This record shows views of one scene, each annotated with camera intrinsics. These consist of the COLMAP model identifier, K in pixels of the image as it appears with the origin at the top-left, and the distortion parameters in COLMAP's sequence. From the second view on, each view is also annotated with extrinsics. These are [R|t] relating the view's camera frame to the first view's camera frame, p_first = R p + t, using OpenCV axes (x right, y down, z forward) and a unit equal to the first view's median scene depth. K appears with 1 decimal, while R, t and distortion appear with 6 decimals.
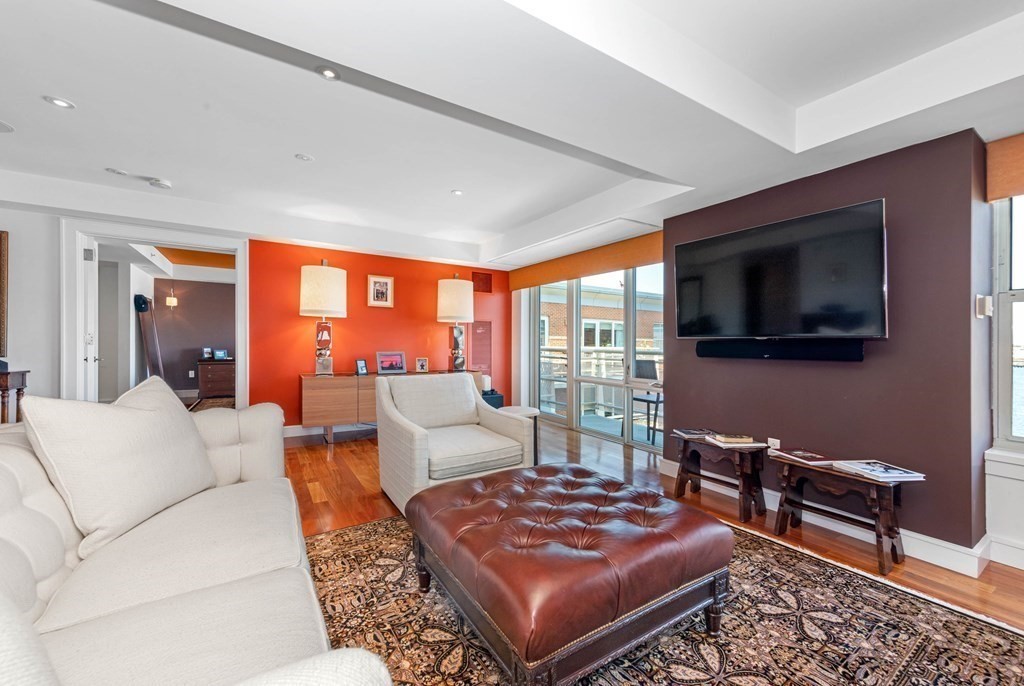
lens RADIAL K [[411.4, 0, 512.0], [0, 411.4, 343.0], [0, 0, 1]] dist [0.011825, -0.000313]
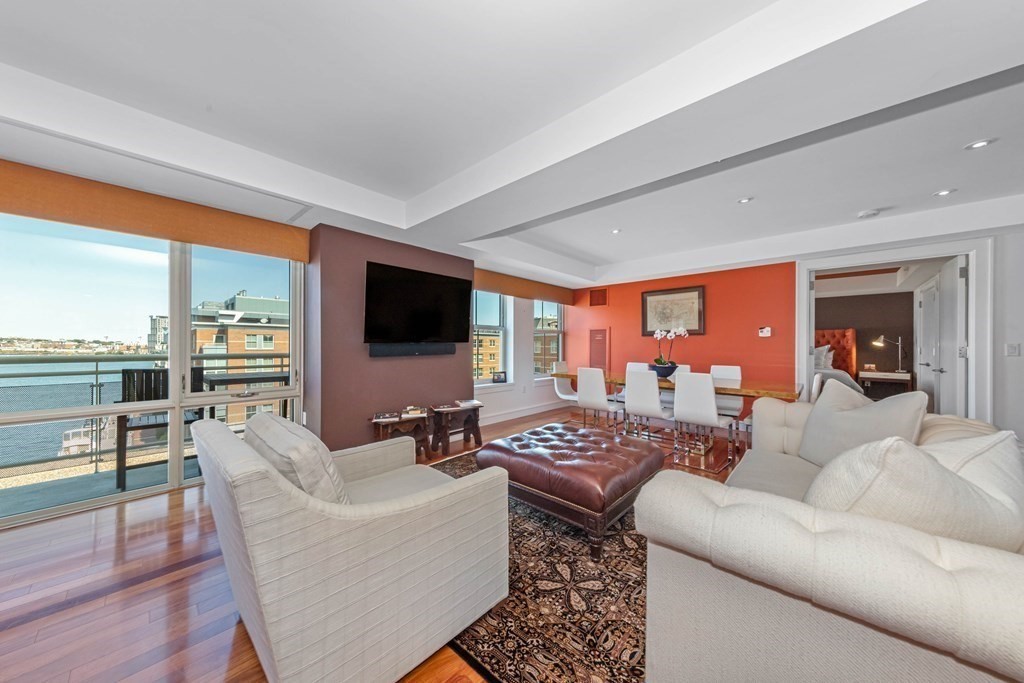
lens RADIAL K [[344.8, 0, 506.9], [0, 344.8, 345.0], [0, 0, 1]] dist [0.000325, 0.000099]
pose [[-0.257027, -0.018924, 0.966219, -0.904053], [-0.008329, 0.999814, 0.017367, -0.035477], [-0.966368, -0.003584, -0.257137, 1.219427]]
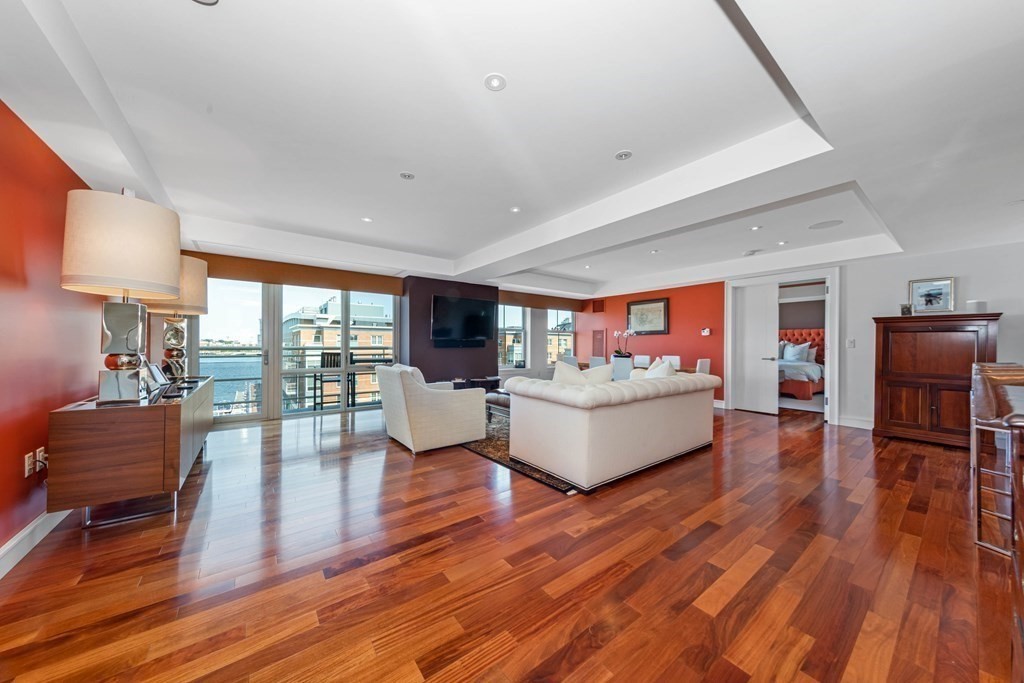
lens RADIAL K [[344.8, 0, 506.9], [0, 344.8, 345.0], [0, 0, 1]] dist [0.000325, 0.000099]
pose [[-0.082628, -0.021375, 0.996351, -1.977109], [-0.006058, 0.999762, 0.020946, -0.033219], [-0.996562, -0.004305, -0.082738, 1.075789]]
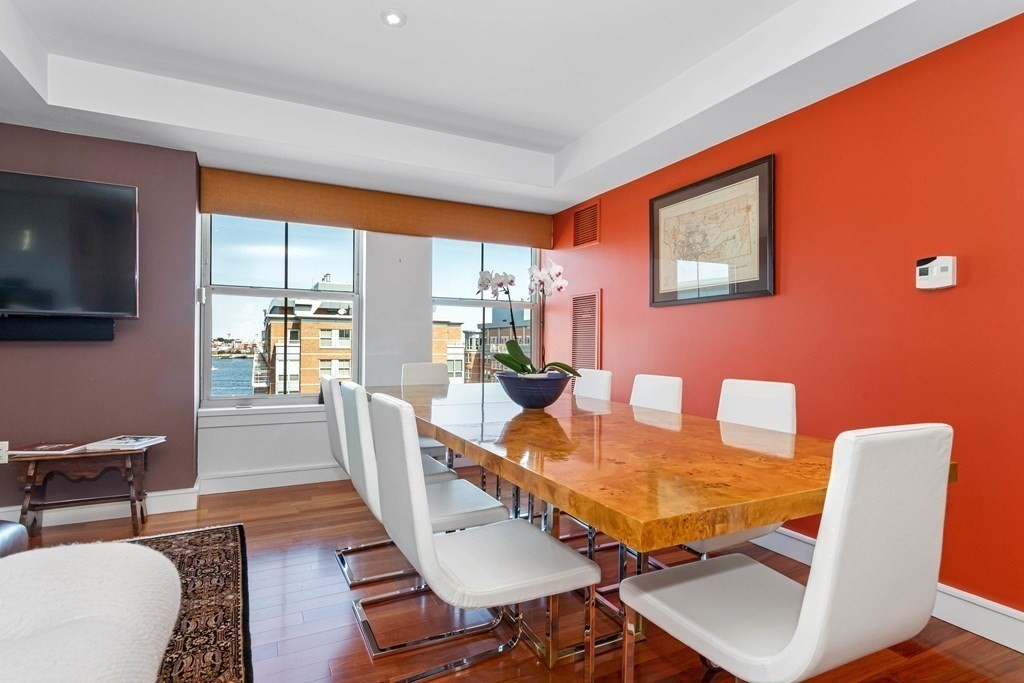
lens RADIAL K [[516.4, 0, 505.1], [0, 516.4, 342.9], [0, 0, 1]] dist [0.003747, 0.000391]
pose [[0.113635, -0.013623, 0.993429, -0.330348], [-0.008894, 0.999852, 0.014728, 0.026491], [-0.993483, -0.010509, 0.113497, -0.101680]]
